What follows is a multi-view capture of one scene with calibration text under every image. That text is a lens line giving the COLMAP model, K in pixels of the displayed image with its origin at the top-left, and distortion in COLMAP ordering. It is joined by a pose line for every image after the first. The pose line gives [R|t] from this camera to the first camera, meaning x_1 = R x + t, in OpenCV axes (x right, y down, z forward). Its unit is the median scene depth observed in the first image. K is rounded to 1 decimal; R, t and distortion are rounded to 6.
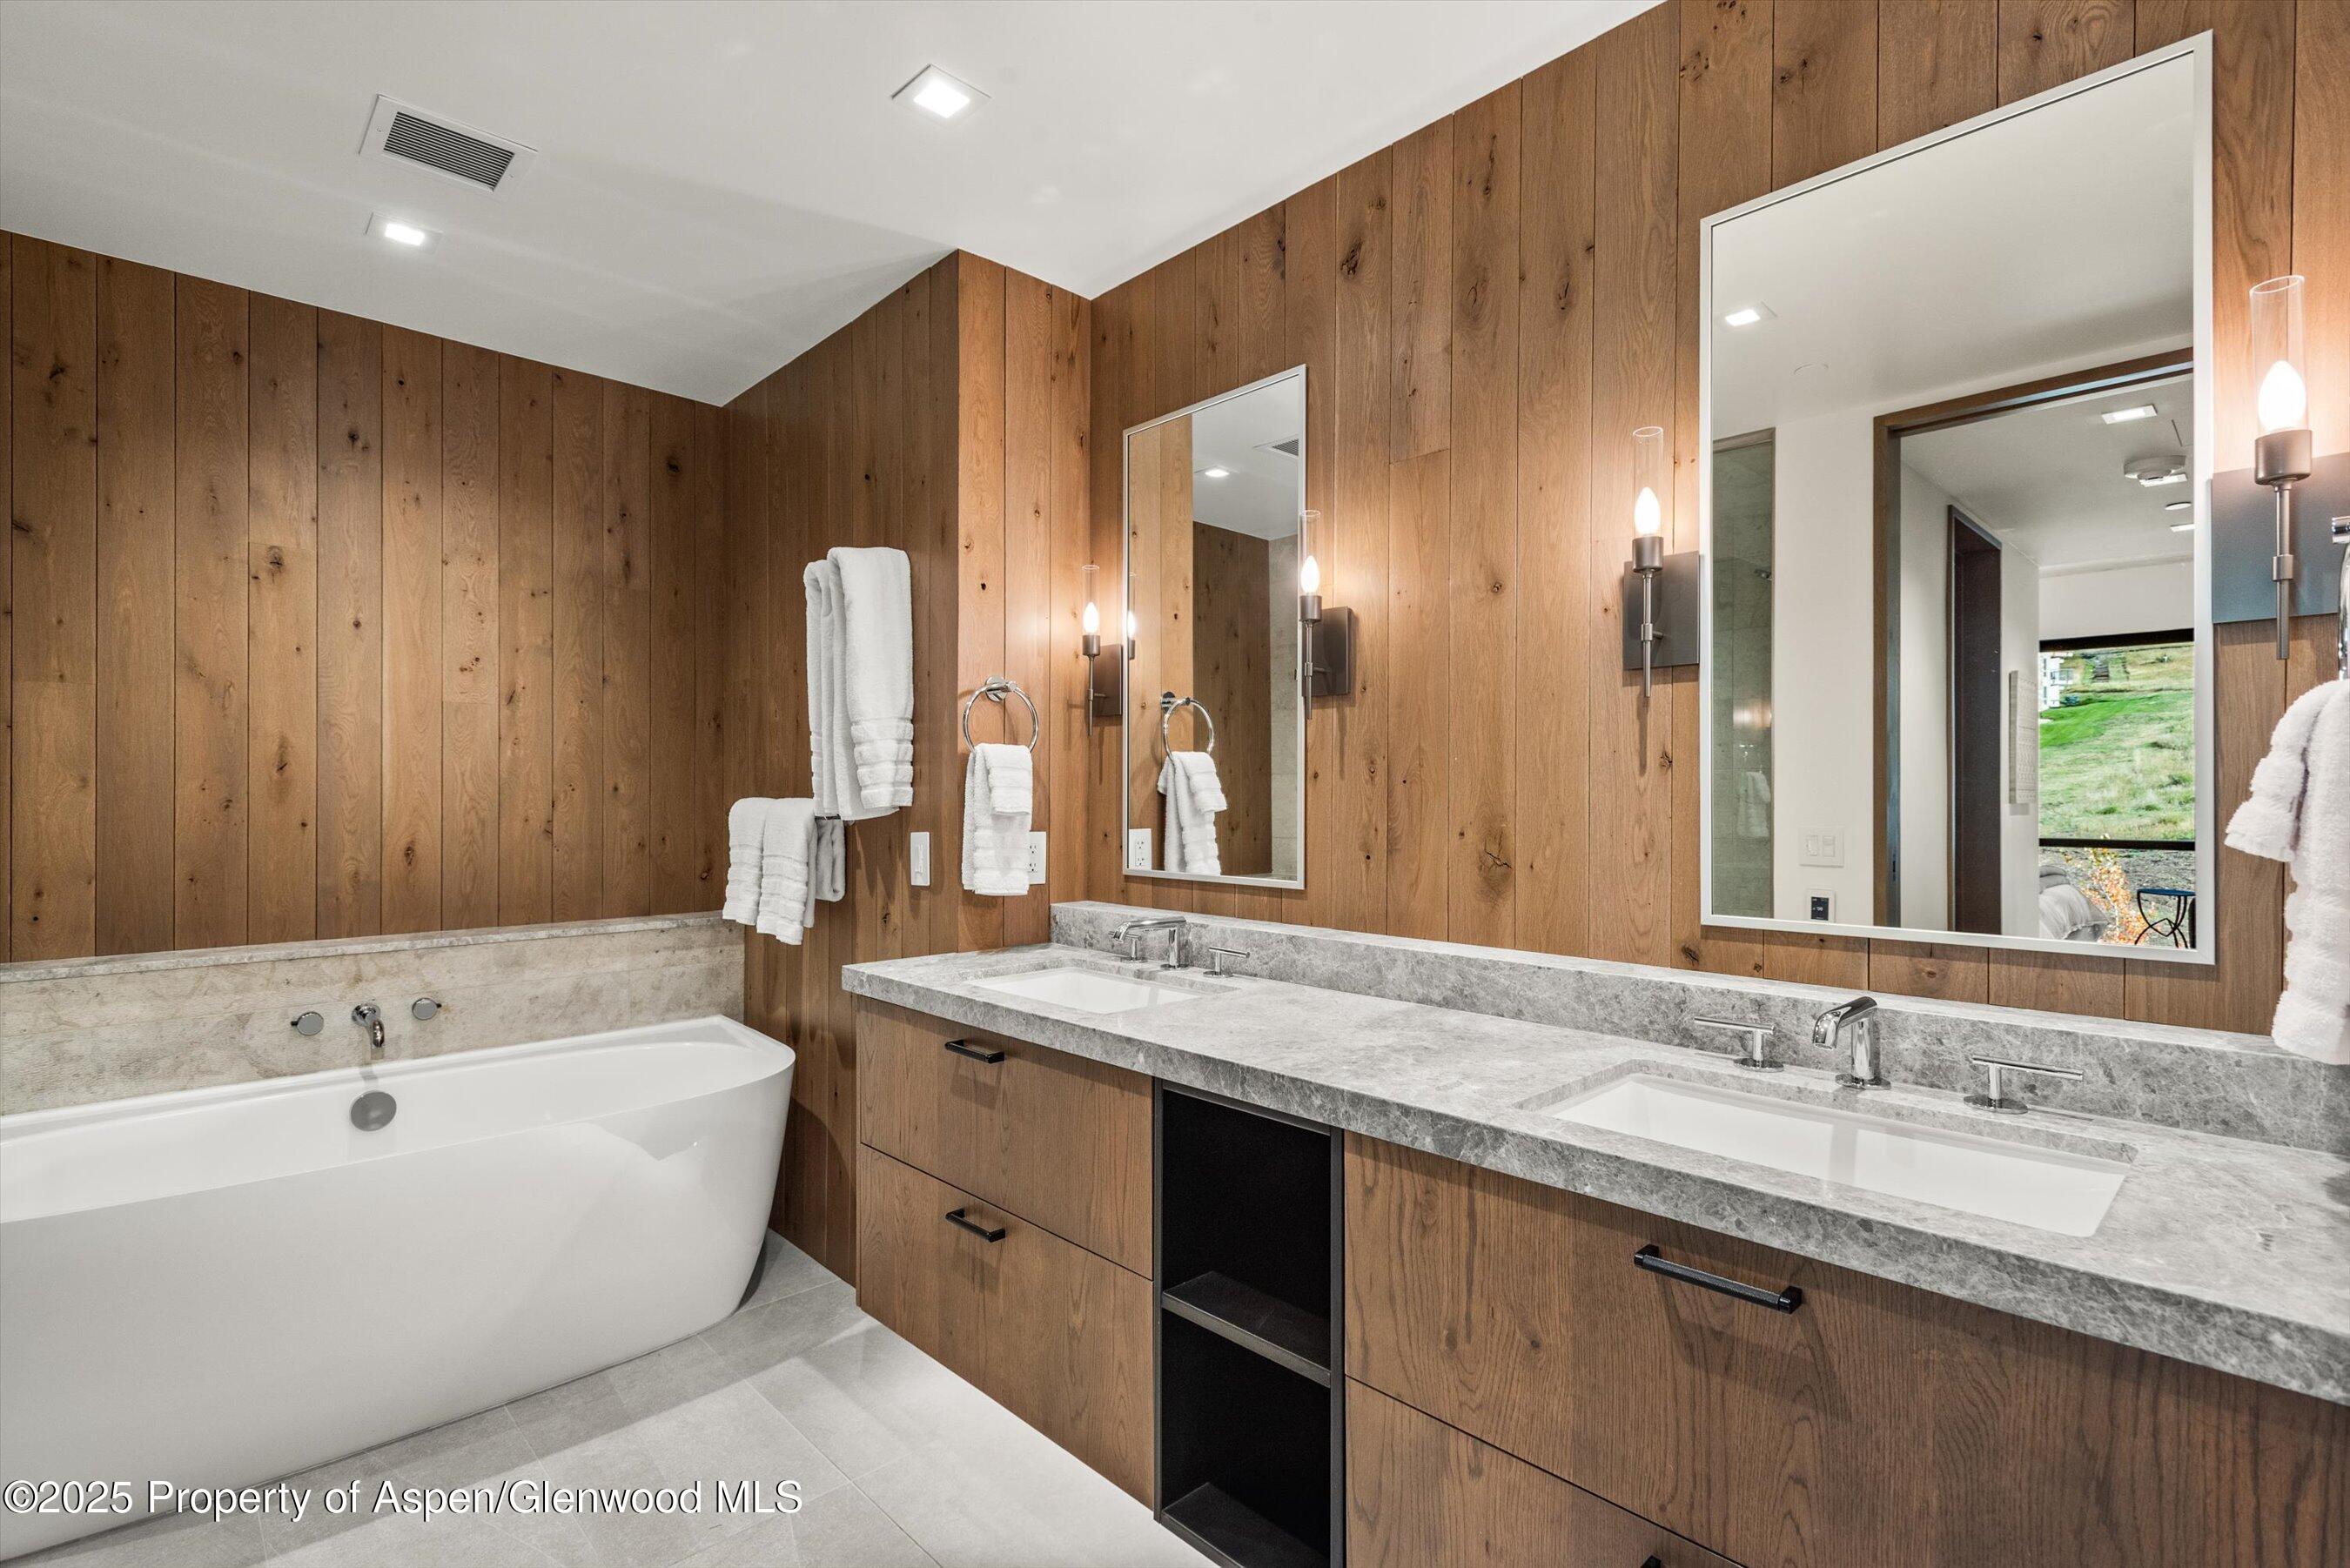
lens RADIAL K [[1099.8, 0, 1181.9], [0, 1099.8, 793.4], [0, 0, 1]] dist [0.015503, -0.000569]
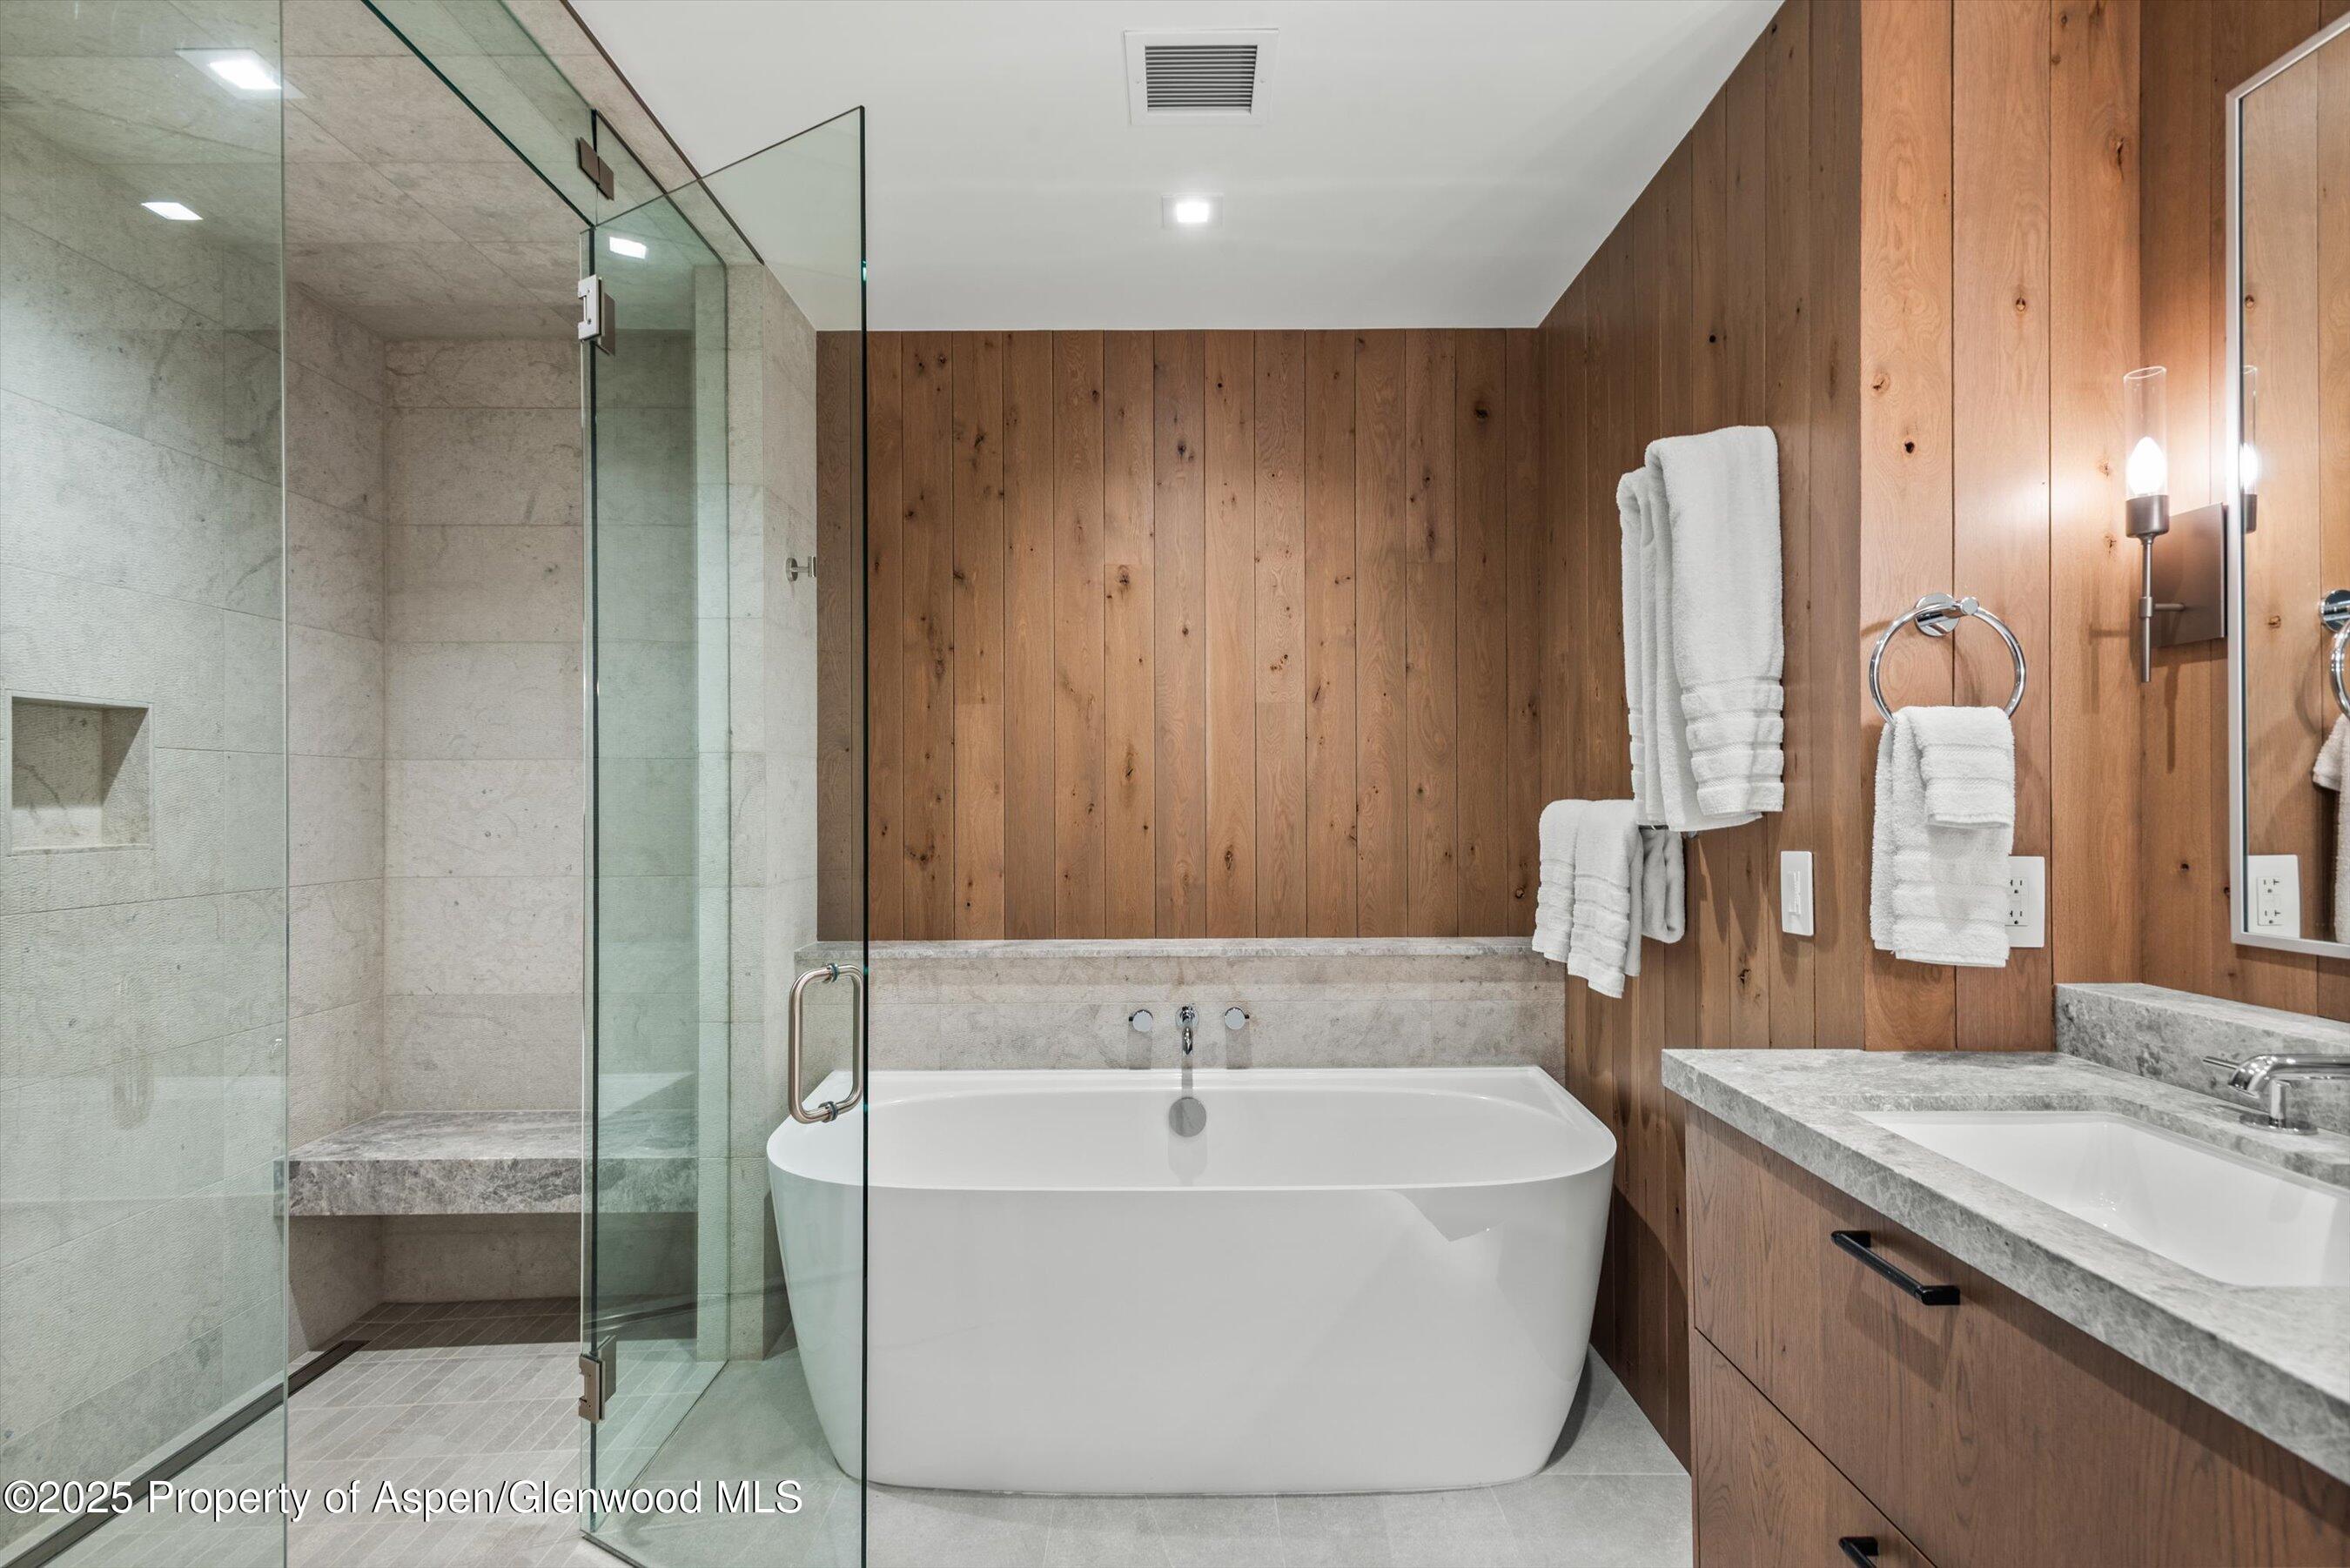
lens RADIAL K [[1099.8, 0, 1181.9], [0, 1099.8, 793.4], [0, 0, 1]] dist [0.015503, -0.000569]
pose [[0.717672, -0.008896, -0.696324, -0.042691], [0.007033, 0.999960, -0.005527, 0.001902], [0.696346, -0.000931, 0.717706, 0.272941]]
